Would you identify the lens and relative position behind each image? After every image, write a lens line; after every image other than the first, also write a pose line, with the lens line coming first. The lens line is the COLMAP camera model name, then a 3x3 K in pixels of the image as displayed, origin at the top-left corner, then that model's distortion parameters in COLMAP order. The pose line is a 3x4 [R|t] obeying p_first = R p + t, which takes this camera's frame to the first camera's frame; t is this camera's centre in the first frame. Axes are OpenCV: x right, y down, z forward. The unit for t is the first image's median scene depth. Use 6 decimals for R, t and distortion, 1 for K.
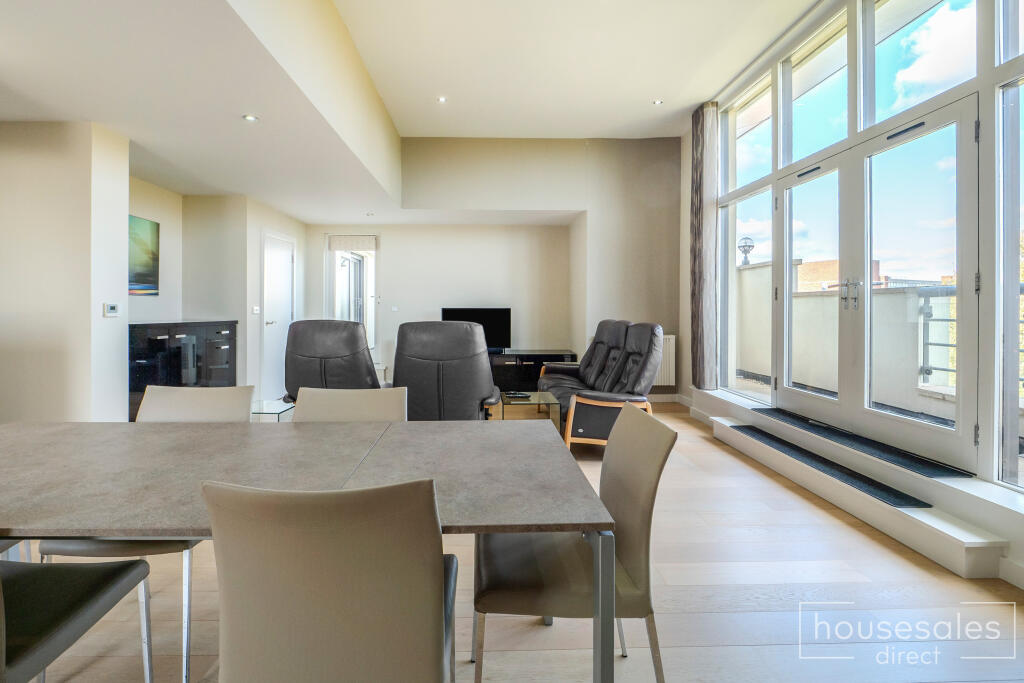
lens RADIAL K [[498.2, 0, 494.2], [0, 498.2, 334.4], [0, 0, 1]] dist [-0.001847, -0.000432]
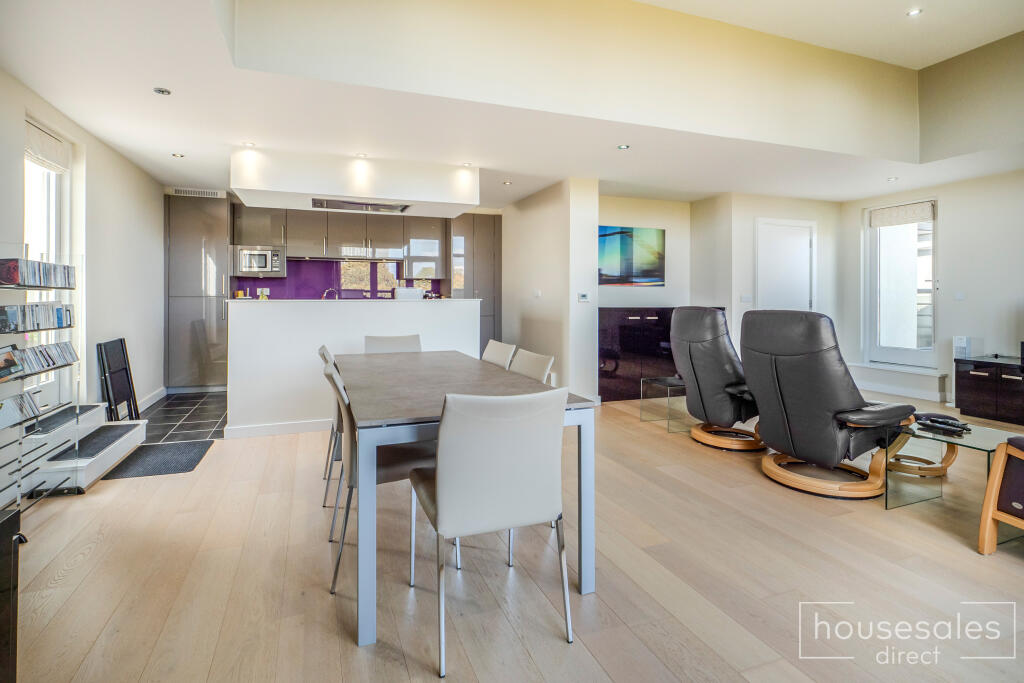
lens RADIAL K [[498.2, 0, 510.3], [0, 498.2, 340.4], [0, 0, 1]] dist [-0.001847, -0.000432]
pose [[0.335469, 0.082153, -0.938462, 0.423879], [-0.048234, 0.996382, 0.069981, -0.010004], [0.940816, 0.021789, 0.338218, 0.200943]]
